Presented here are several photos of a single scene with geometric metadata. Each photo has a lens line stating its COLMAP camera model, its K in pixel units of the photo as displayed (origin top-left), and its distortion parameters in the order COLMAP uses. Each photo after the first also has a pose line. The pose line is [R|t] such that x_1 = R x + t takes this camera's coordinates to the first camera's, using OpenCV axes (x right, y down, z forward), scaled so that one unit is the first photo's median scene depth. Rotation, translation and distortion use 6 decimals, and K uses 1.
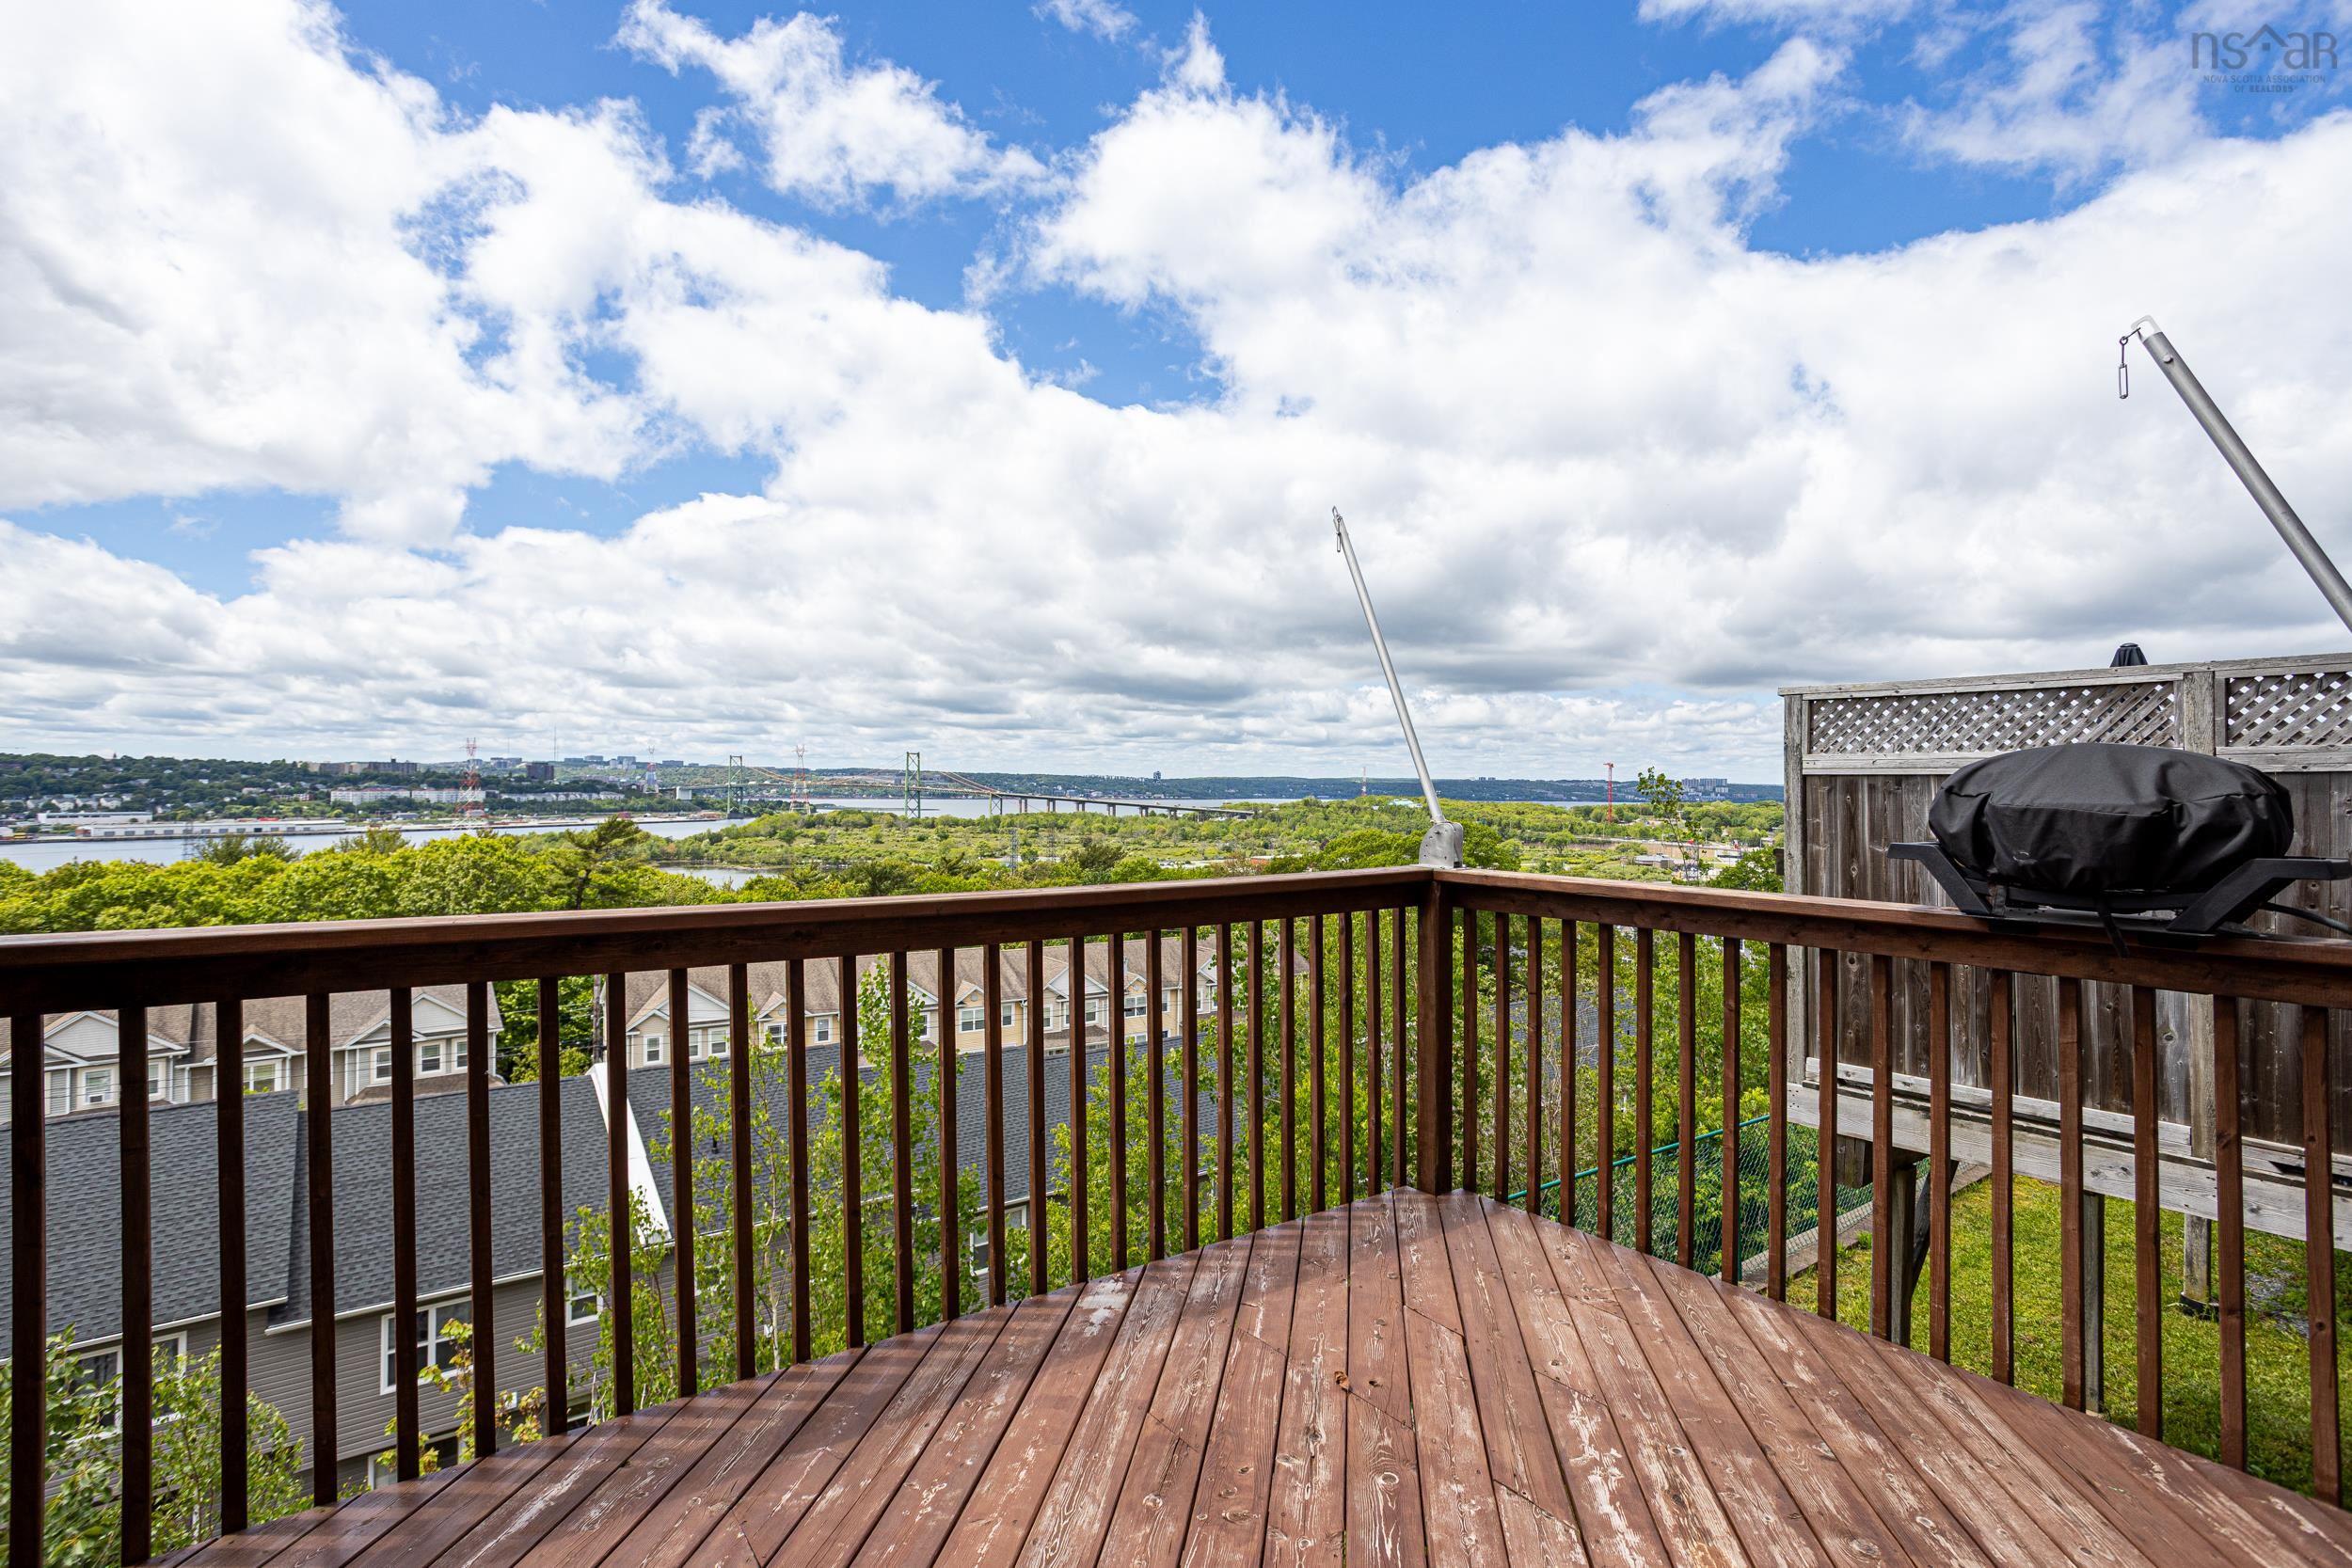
lens RADIAL K [[1132.3, 0, 1162.4], [0, 1132.3, 783.9], [0, 0, 1]] dist [0.000364, 0.004658]
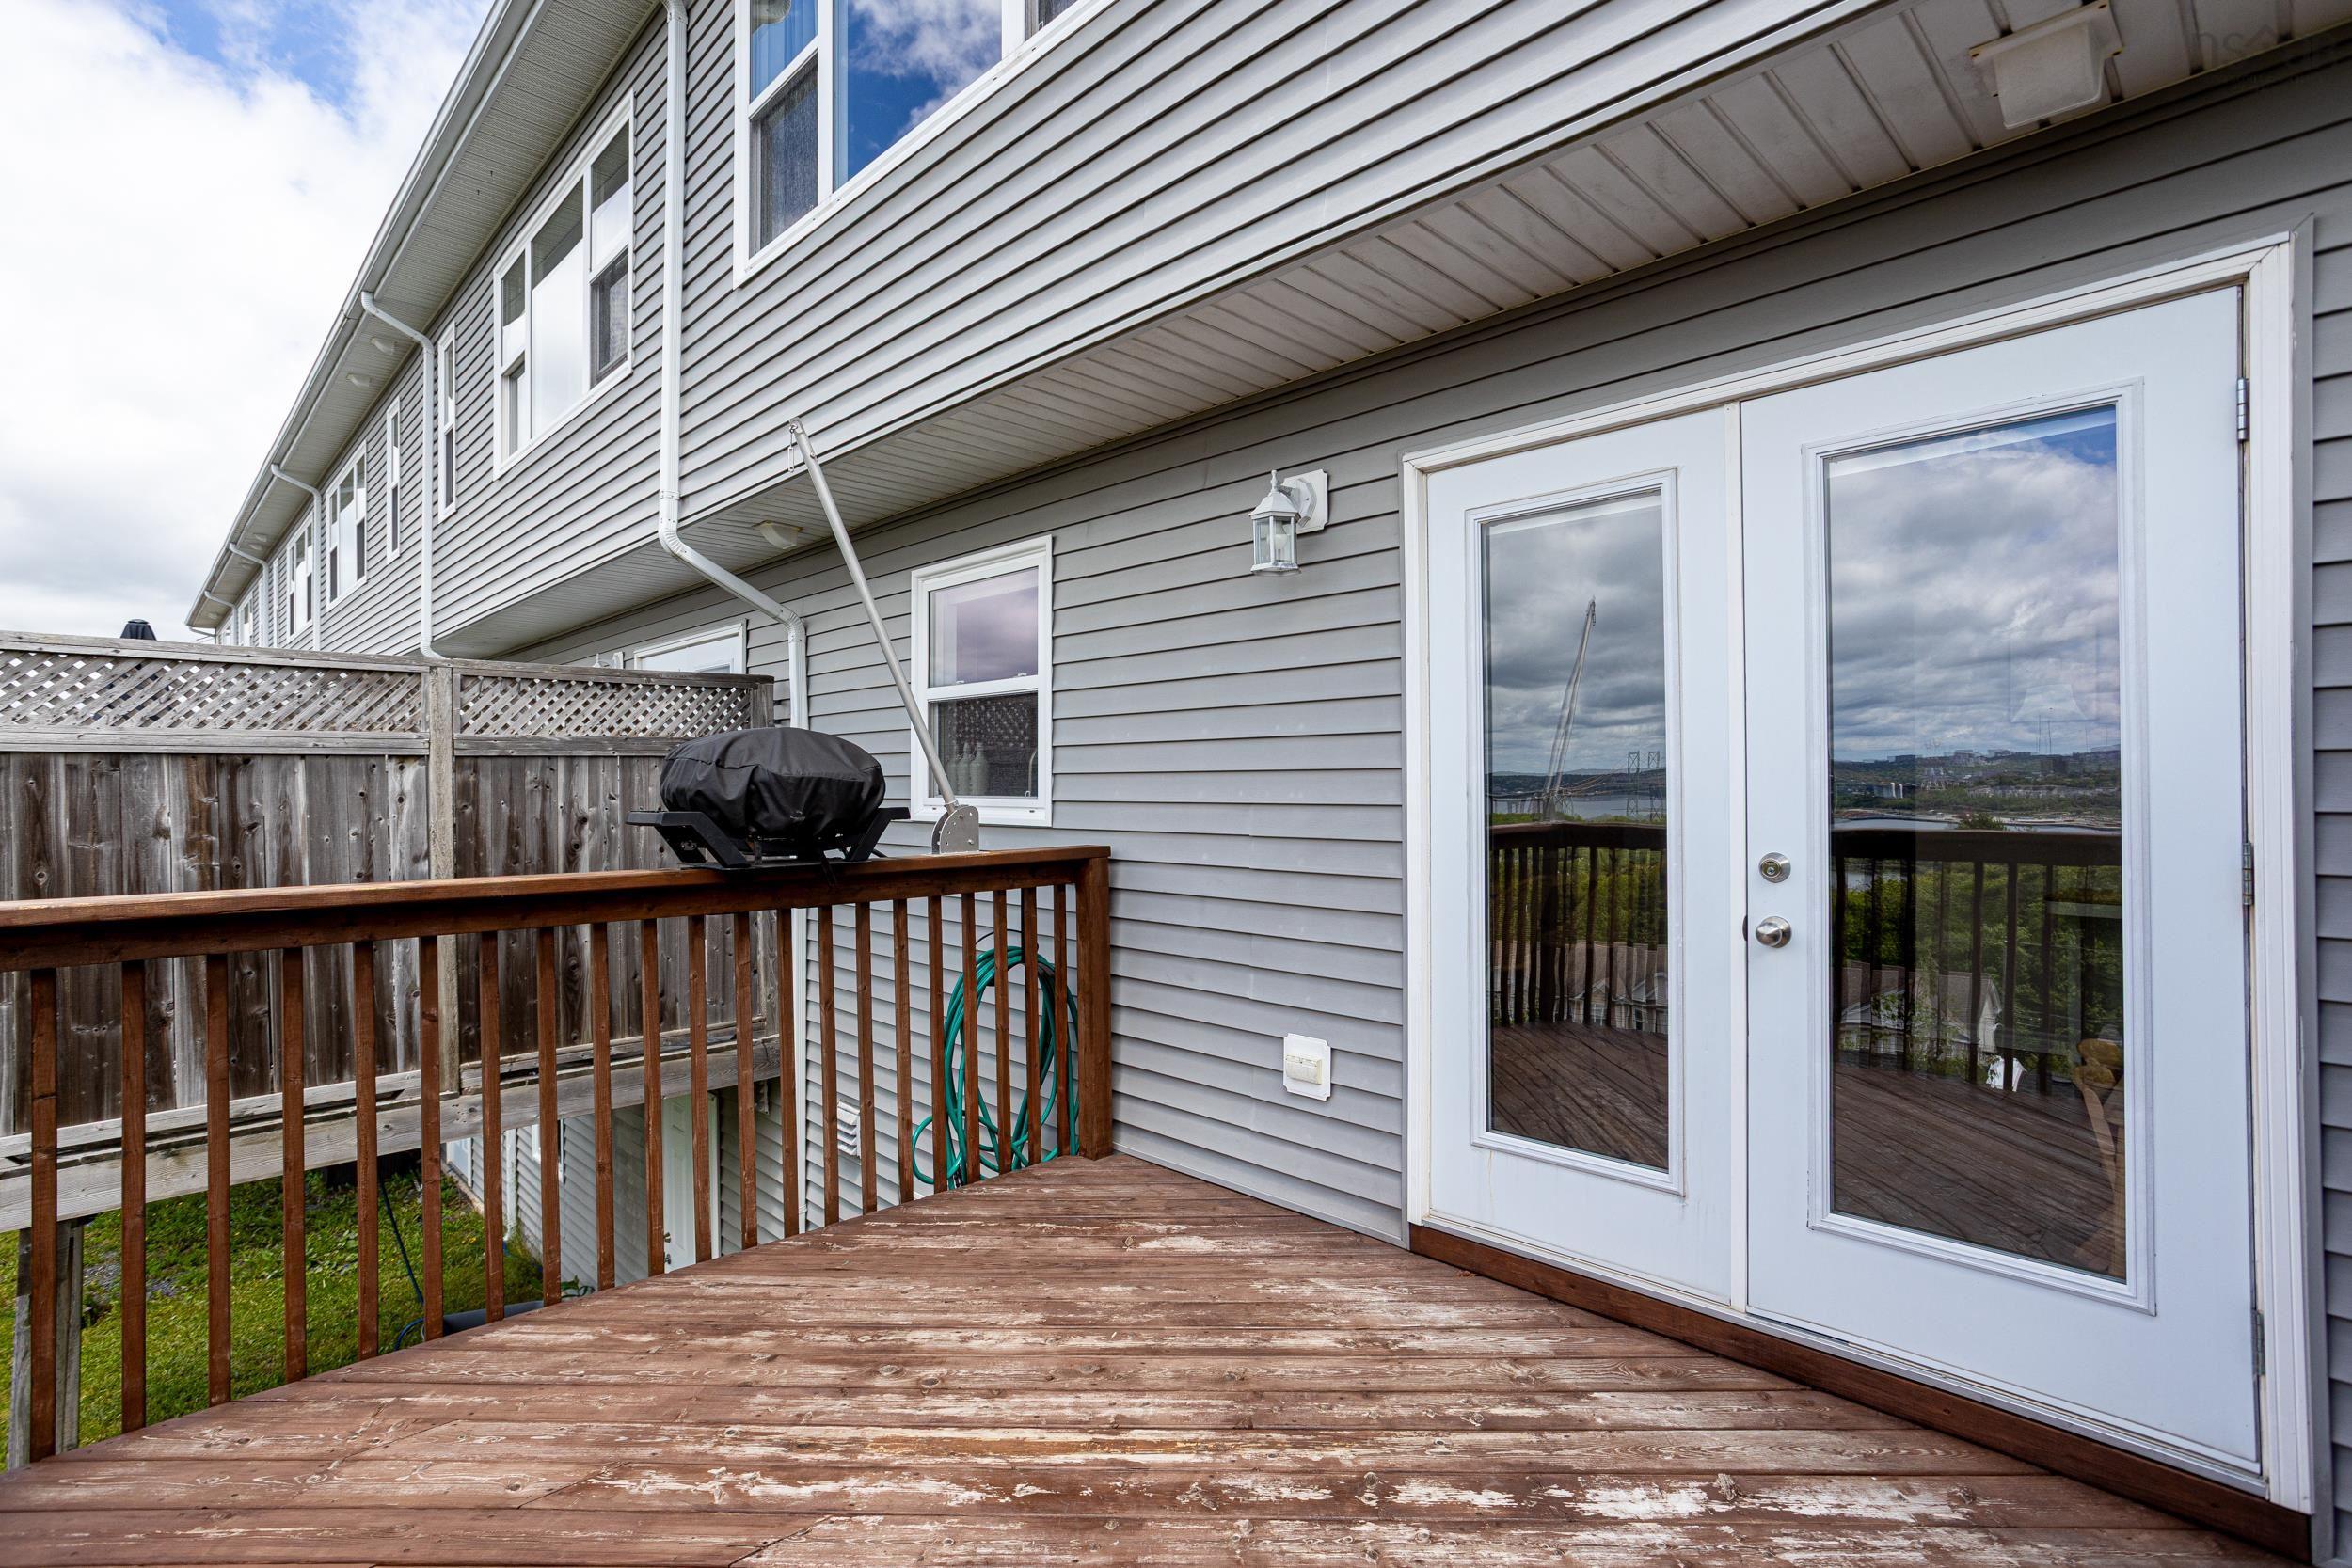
lens RADIAL K [[1132.3, 0, 1185.1], [0, 1132.3, 776.4], [0, 0, 1]] dist [0.000364, 0.004658]
pose [[-0.131922, -0.003449, 0.991254, -0.298444], [0.002453, 0.999990, 0.003806, 0.008775], [-0.991257, 0.002934, -0.131912, 0.385778]]
